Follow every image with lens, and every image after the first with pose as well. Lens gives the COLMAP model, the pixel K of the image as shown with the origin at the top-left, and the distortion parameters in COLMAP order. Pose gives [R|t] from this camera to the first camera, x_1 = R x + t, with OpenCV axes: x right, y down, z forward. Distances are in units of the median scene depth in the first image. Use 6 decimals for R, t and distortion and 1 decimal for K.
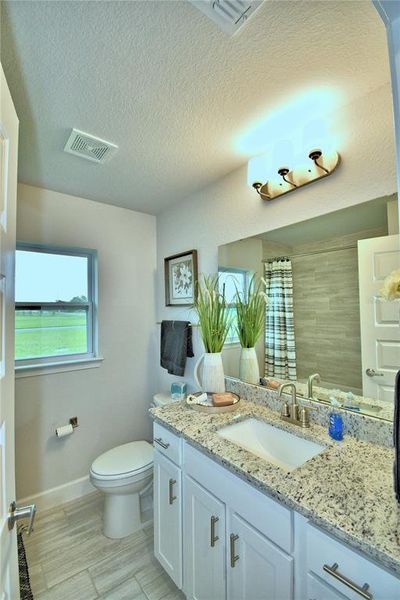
lens RADIAL K [[259.9, 0, 200.6], [0, 259.9, 301.5], [0, 0, 1]] dist [-0.018824, -0.006115]
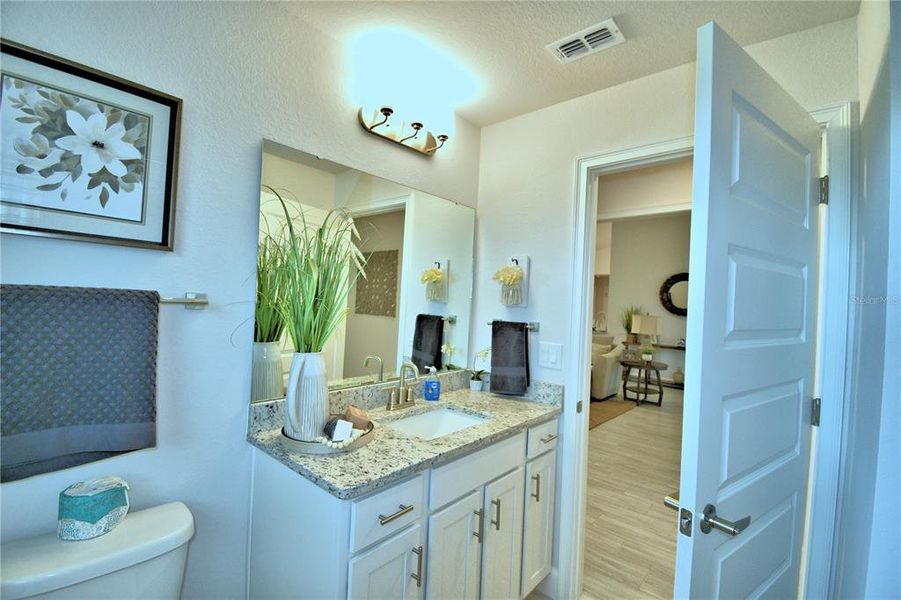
lens RADIAL K [[390.2, 0, 452.1], [0, 390.2, 303.4], [0, 0, 1]] dist [-0.018824, -0.006115]
pose [[-0.174549, 0.002255, 0.984646, -0.596352], [-0.073130, 0.997206, -0.015248, 0.067965], [-0.981929, -0.074669, -0.173896, 0.646985]]
